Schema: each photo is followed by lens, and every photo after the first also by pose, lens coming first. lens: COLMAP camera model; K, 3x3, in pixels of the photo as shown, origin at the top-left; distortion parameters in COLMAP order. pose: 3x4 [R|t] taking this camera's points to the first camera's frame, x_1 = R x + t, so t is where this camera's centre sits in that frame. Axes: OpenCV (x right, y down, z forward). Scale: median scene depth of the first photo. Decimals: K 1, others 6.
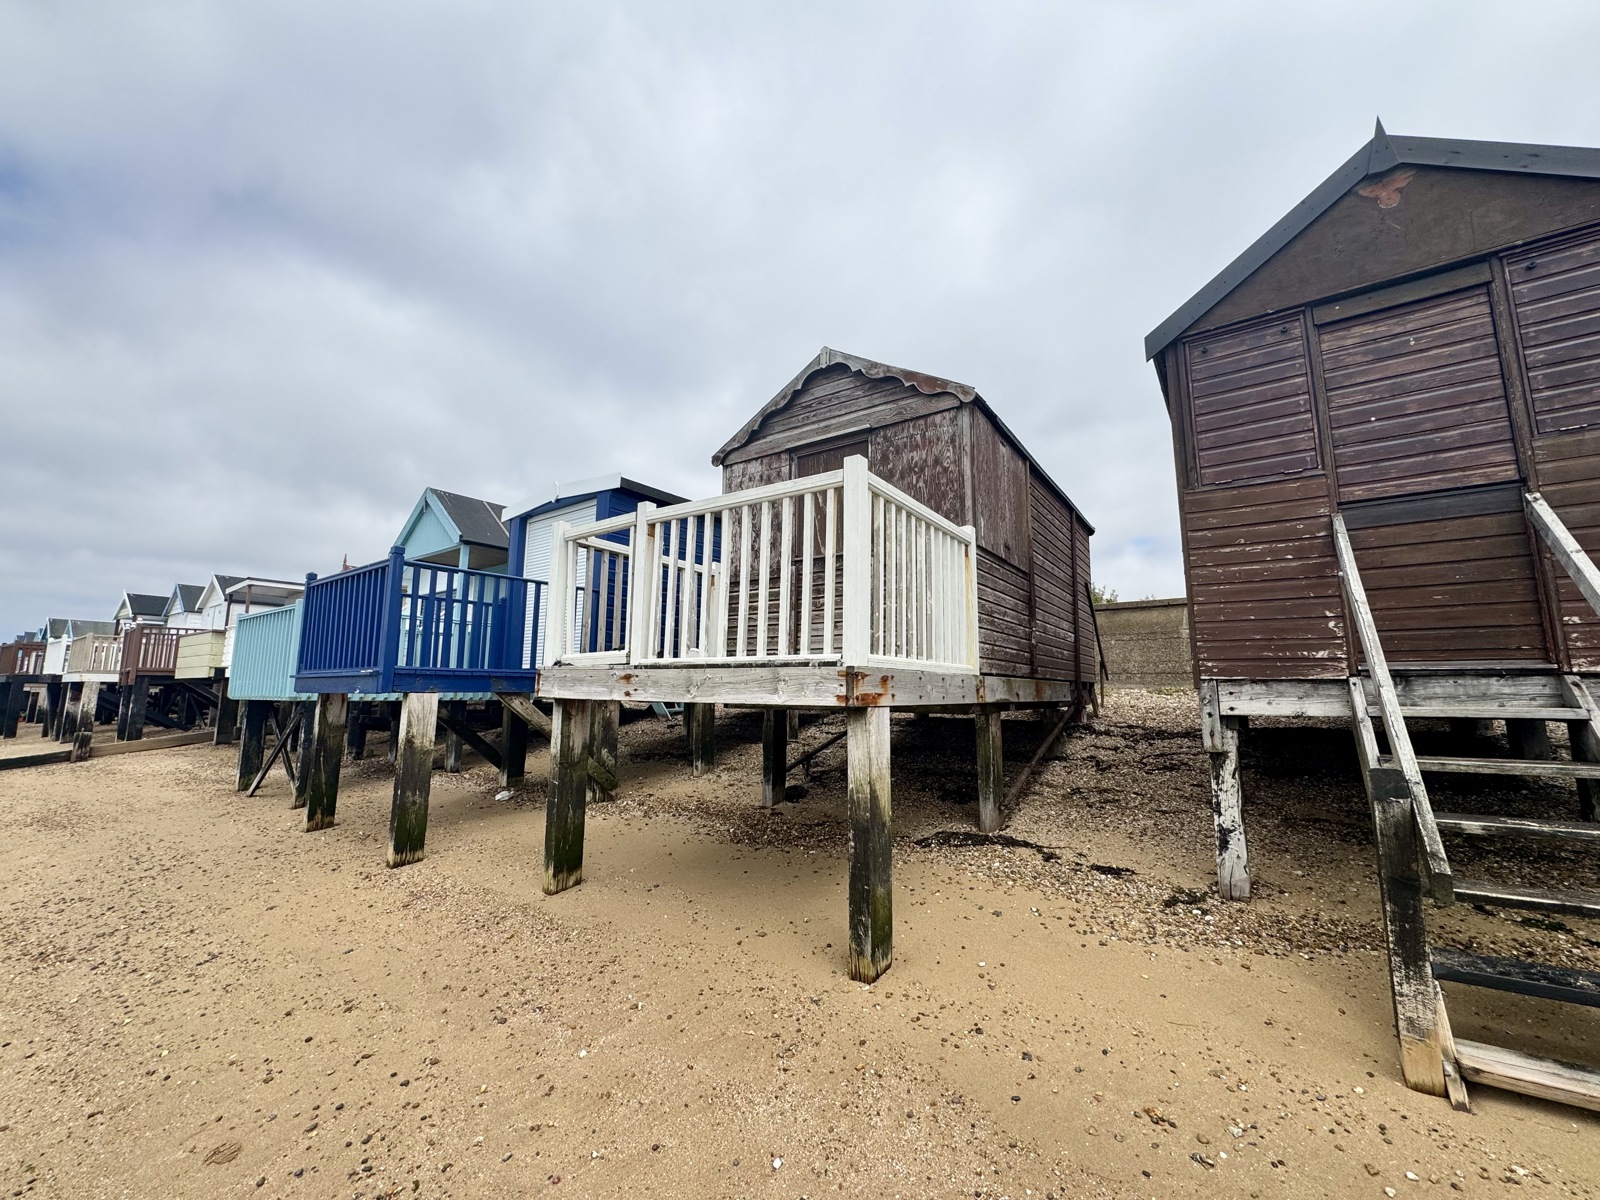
lens RADIAL K [[647.0, 0, 799.4], [0, 647.0, 579.8], [0, 0, 1]] dist [0.001173, 0.000085]
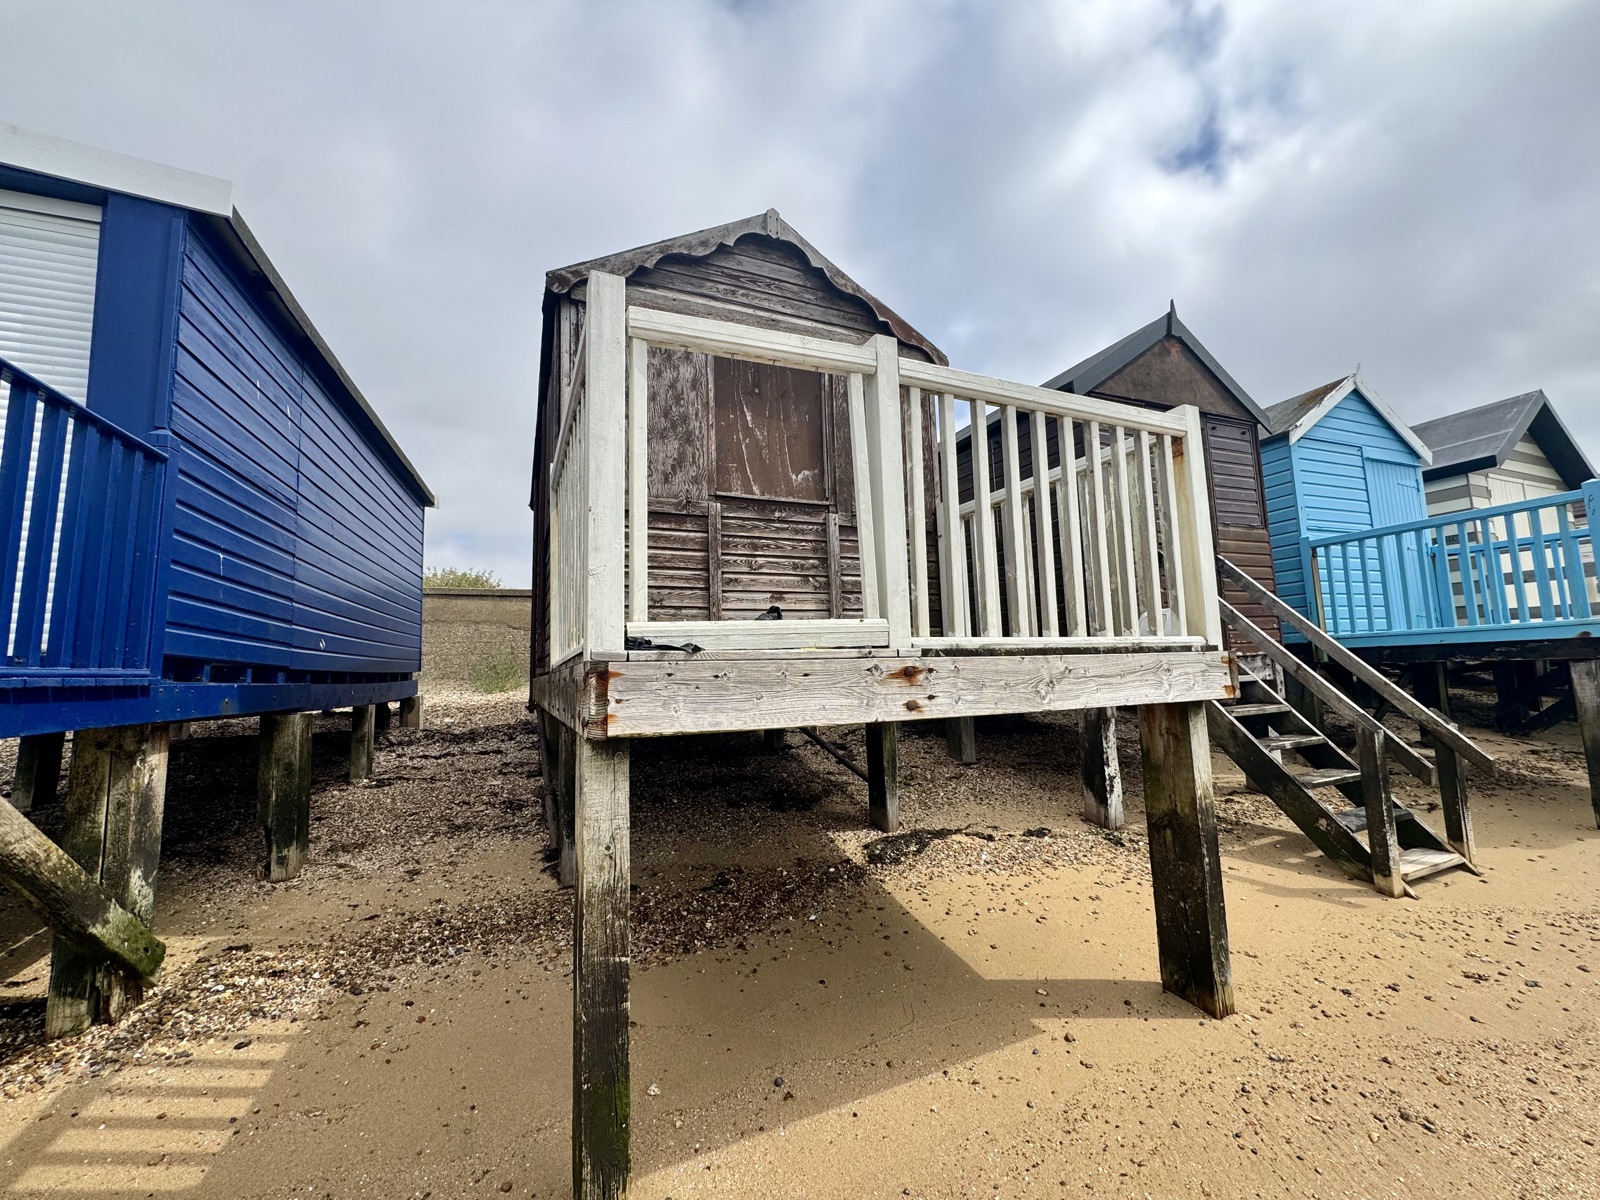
lens RADIAL K [[635.5, 0, 800.0], [0, 635.5, 600.0], [0, 0, 1]] dist [-0.000318, 0.000138]
pose [[0.517640, 0.075175, 0.852289, -0.727677], [-0.108761, 0.993833, -0.021604, 0.114522], [-0.848658, -0.081513, 0.522624, 0.820402]]
